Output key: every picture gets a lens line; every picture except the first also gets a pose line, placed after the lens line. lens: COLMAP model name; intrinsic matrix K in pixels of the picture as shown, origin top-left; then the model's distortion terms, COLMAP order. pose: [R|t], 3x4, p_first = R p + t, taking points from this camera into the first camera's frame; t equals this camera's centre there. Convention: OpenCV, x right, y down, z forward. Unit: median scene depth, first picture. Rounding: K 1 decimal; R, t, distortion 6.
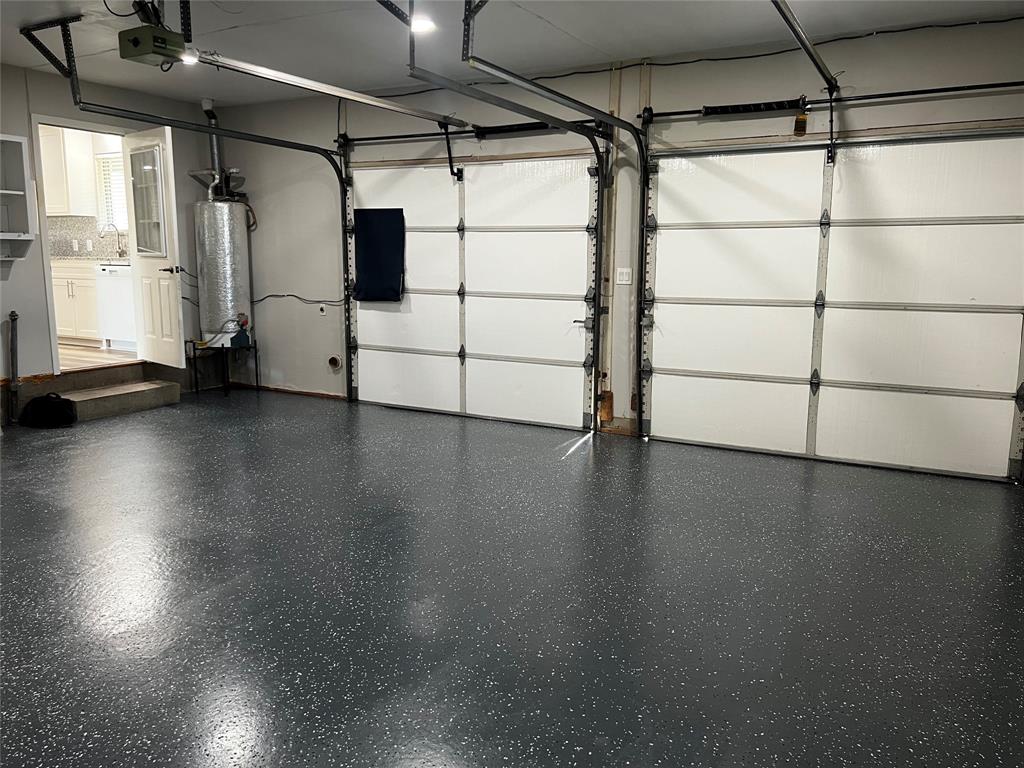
lens RADIAL K [[770.1, 0, 512.0], [0, 770.1, 384.0], [0, 0, 1]] dist [0.104071, -0.132086]
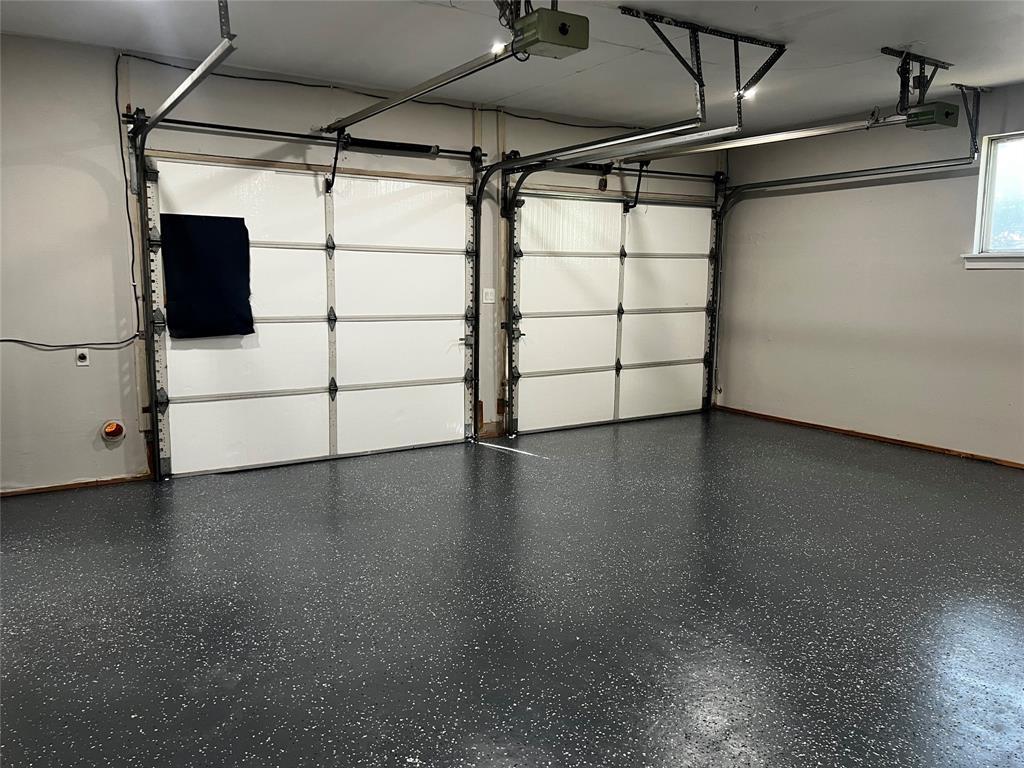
lens RADIAL K [[770.1, 0, 512.0], [0, 770.1, 384.0], [0, 0, 1]] dist [0.104071, -0.132086]
pose [[0.485829, -0.125866, 0.864944, -0.797645], [0.140905, 0.987912, 0.064616, -0.078796], [-0.862622, 0.090483, 0.497691, 0.419398]]
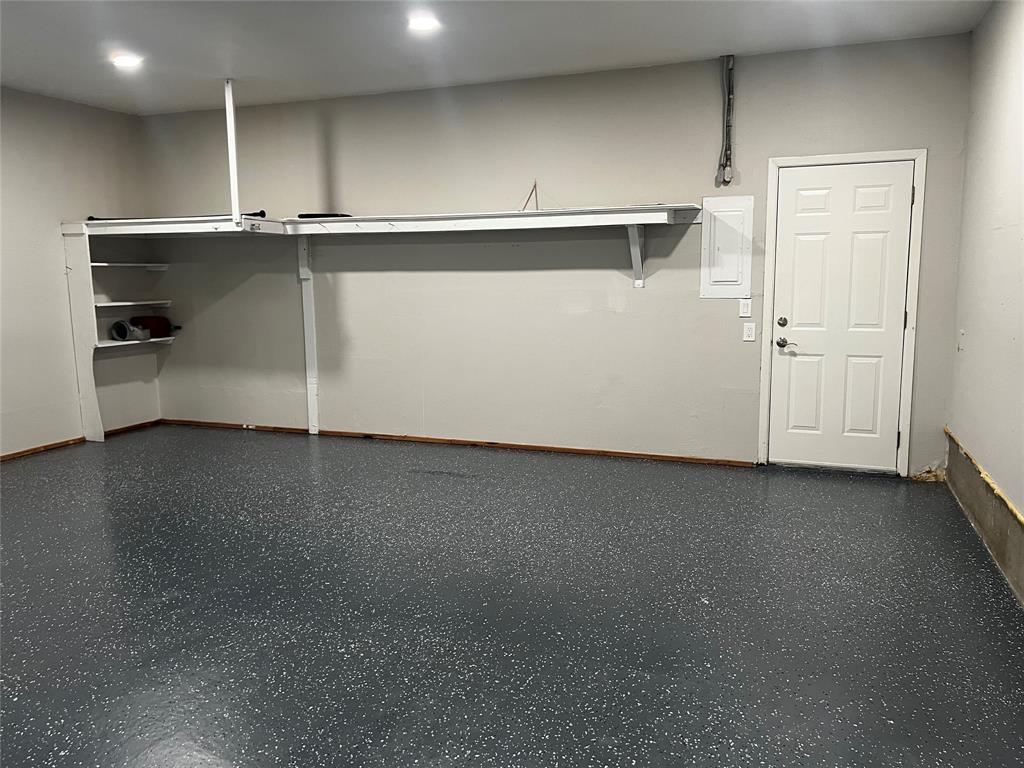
lens RADIAL K [[770.1, 0, 512.0], [0, 770.1, 384.0], [0, 0, 1]] dist [0.104071, -0.132086]
pose [[-0.990492, 0.021950, -0.135805, -0.318246], [-0.020289, 0.953085, 0.302022, -0.189779], [0.136063, 0.301905, -0.943578, 1.109256]]
